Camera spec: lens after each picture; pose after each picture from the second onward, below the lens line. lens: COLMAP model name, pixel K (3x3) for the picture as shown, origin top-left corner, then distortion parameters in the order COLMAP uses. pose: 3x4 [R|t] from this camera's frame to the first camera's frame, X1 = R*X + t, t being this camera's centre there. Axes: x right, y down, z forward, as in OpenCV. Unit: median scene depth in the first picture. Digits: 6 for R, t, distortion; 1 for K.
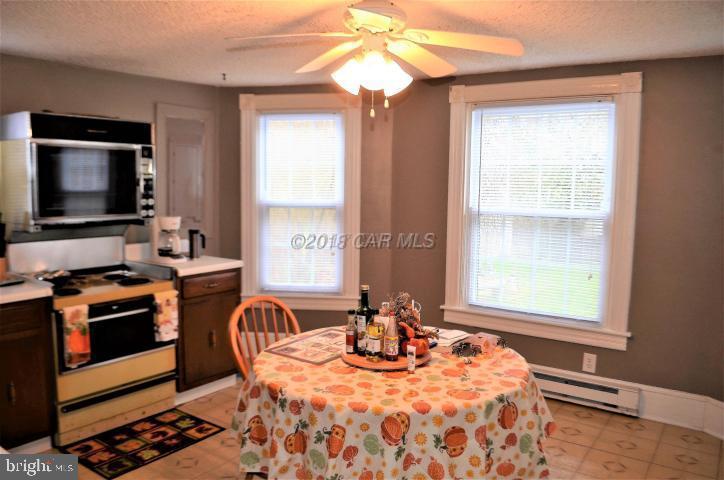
lens RADIAL K [[582.6, 0, 355.9], [0, 582.6, 239.7], [0, 0, 1]] dist [-0.055424, -0.000358]
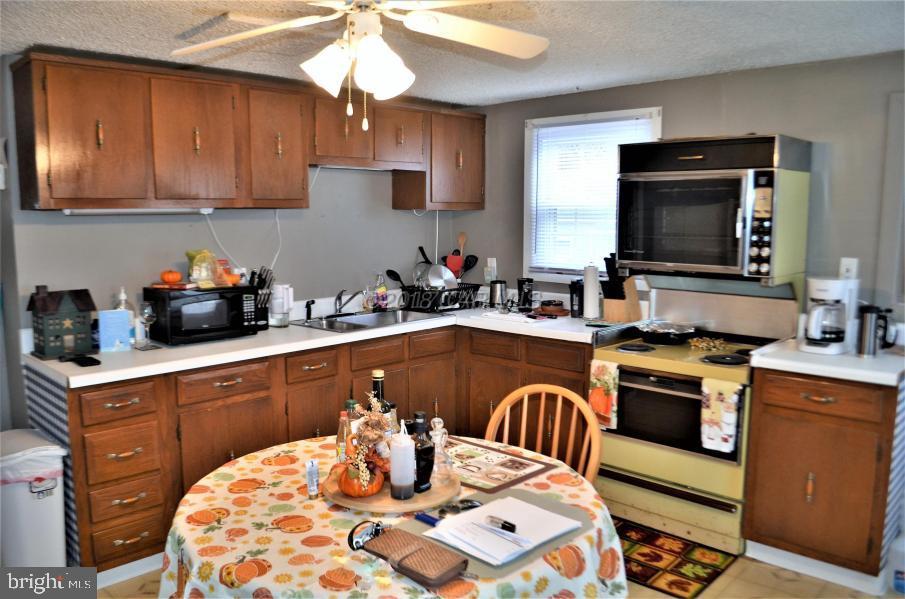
lens RADIAL K [[728.3, 0, 444.9], [0, 728.3, 299.2], [0, 0, 1]] dist [-0.055424, -0.000358]
pose [[-0.161778, 0.100834, -0.981662, 0.565662], [-0.093879, 0.988682, 0.117026, -0.077301], [0.982352, 0.111090, -0.150480, 0.793332]]
